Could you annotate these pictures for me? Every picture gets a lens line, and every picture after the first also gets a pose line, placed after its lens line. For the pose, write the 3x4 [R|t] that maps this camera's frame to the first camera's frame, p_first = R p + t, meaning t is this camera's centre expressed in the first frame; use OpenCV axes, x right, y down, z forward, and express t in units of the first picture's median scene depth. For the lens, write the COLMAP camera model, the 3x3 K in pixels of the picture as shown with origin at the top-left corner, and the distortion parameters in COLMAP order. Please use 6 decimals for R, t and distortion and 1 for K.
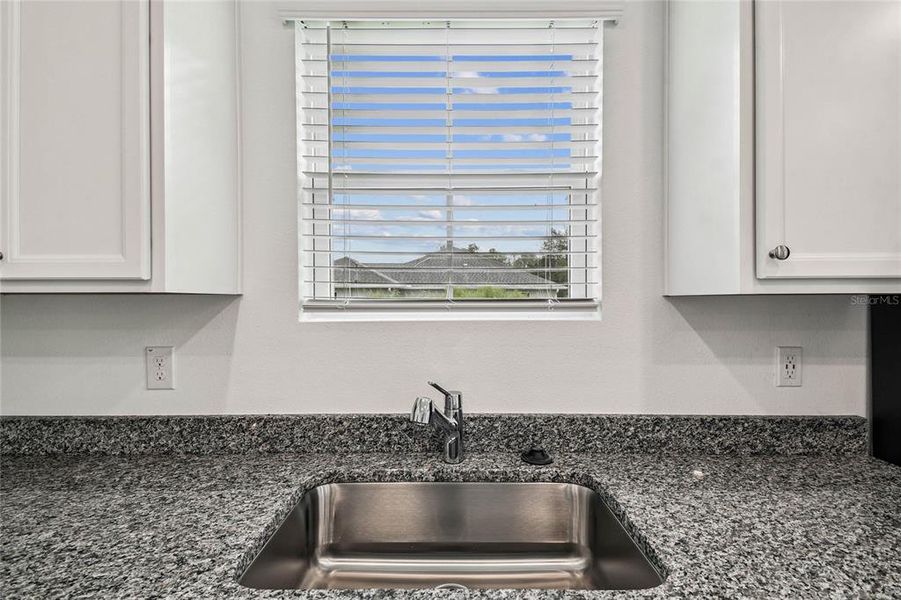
lens RADIAL K [[392.2, 0, 451.2], [0, 392.2, 301.1], [0, 0, 1]] dist [0.034923, -0.008782]
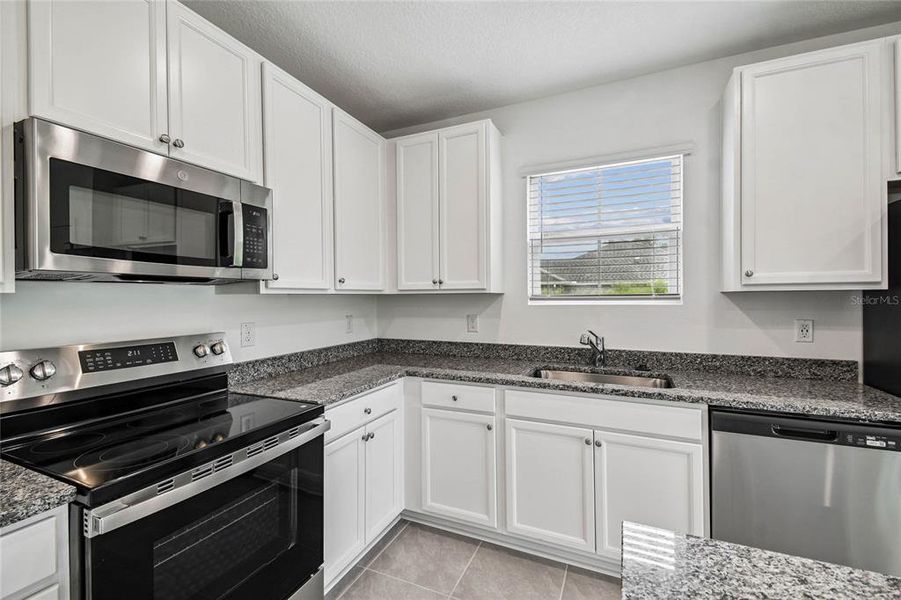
lens RADIAL K [[392.2, 0, 445.0], [0, 392.2, 296.3], [0, 0, 1]] dist [0.034923, -0.008782]
pose [[0.911609, -0.005455, -0.411022, 0.118015], [0.004146, 0.999983, -0.004078, 0.008744], [0.411037, 0.002013, 0.911616, -1.320658]]
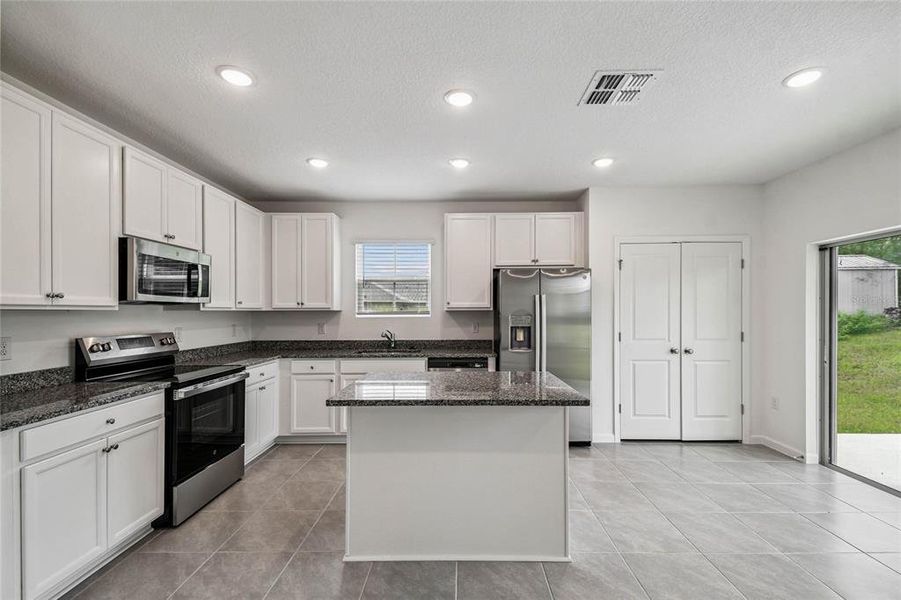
lens RADIAL K [[392.2, 0, 459.0], [0, 392.2, 308.7], [0, 0, 1]] dist [0.034923, -0.008782]
pose [[0.999996, -0.000789, -0.002764, 0.700456], [0.000756, 0.999929, -0.011865, 0.013449], [0.002773, 0.011863, 0.999926, -3.097101]]
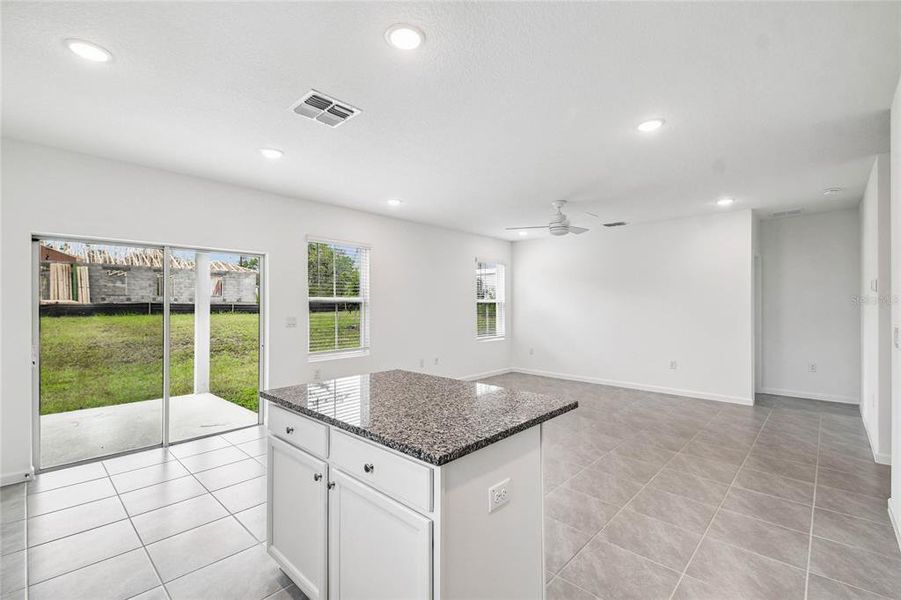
lens RADIAL K [[392.2, 0, 455.1], [0, 392.2, 302.1], [0, 0, 1]] dist [0.034923, -0.008782]
pose [[-0.734622, 0.009643, 0.678408, -0.609955], [0.006489, 0.999953, -0.007187, 0.007726], [-0.678446, -0.000877, -0.734650, 0.111052]]
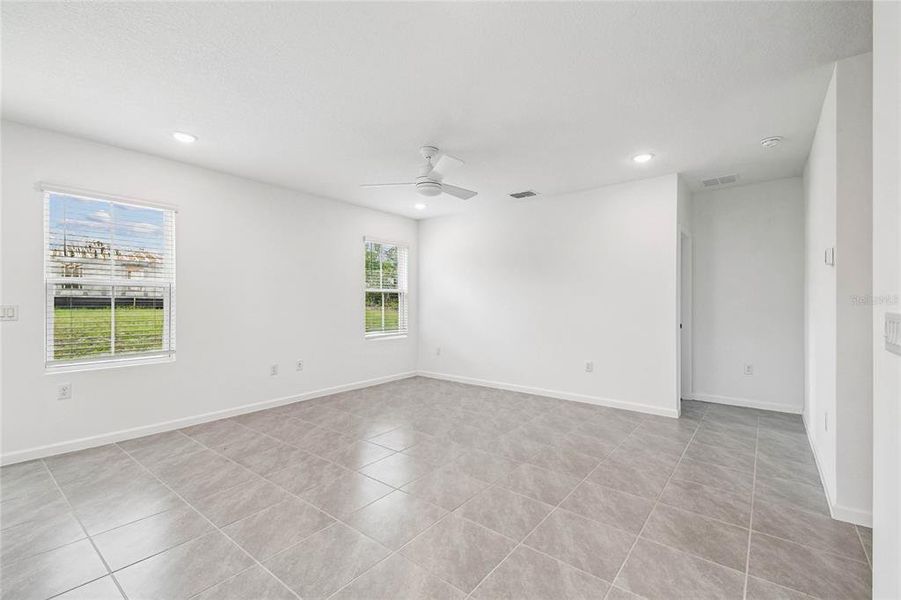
lens RADIAL K [[392.2, 0, 448.0], [0, 392.2, 300.2], [0, 0, 1]] dist [0.034923, -0.008782]
pose [[-0.783647, 0.006800, 0.621169, -0.615161], [0.005563, 0.999977, -0.003929, 0.110133], [-0.621182, 0.000377, -0.783667, -1.478670]]
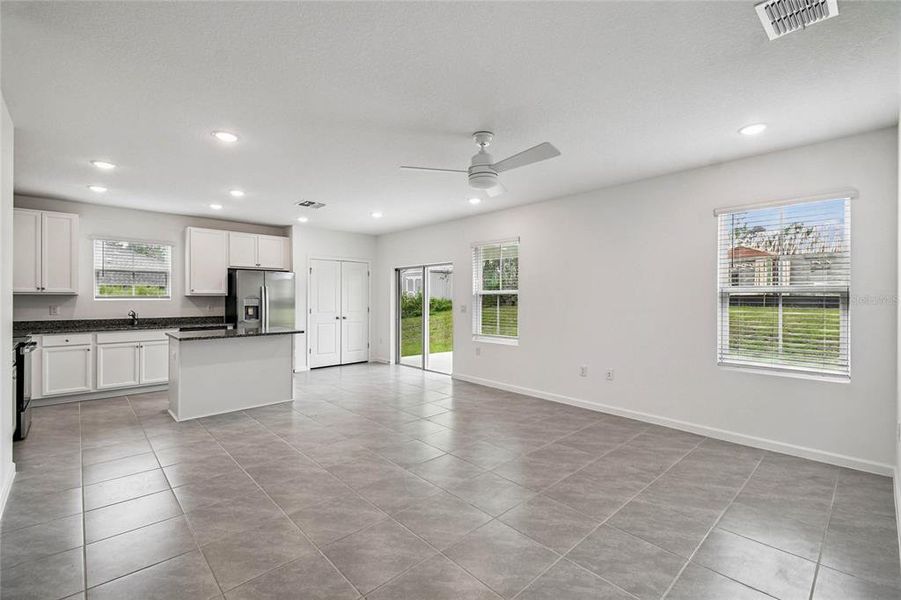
lens RADIAL K [[392.2, 0, 451.1], [0, 392.2, 300.4], [0, 0, 1]] dist [0.034923, -0.008782]
pose [[0.728890, -0.002161, 0.684627, -0.574392], [-0.001153, 0.999990, 0.004384, 0.023831], [-0.684630, -0.003984, 0.728880, -5.766705]]
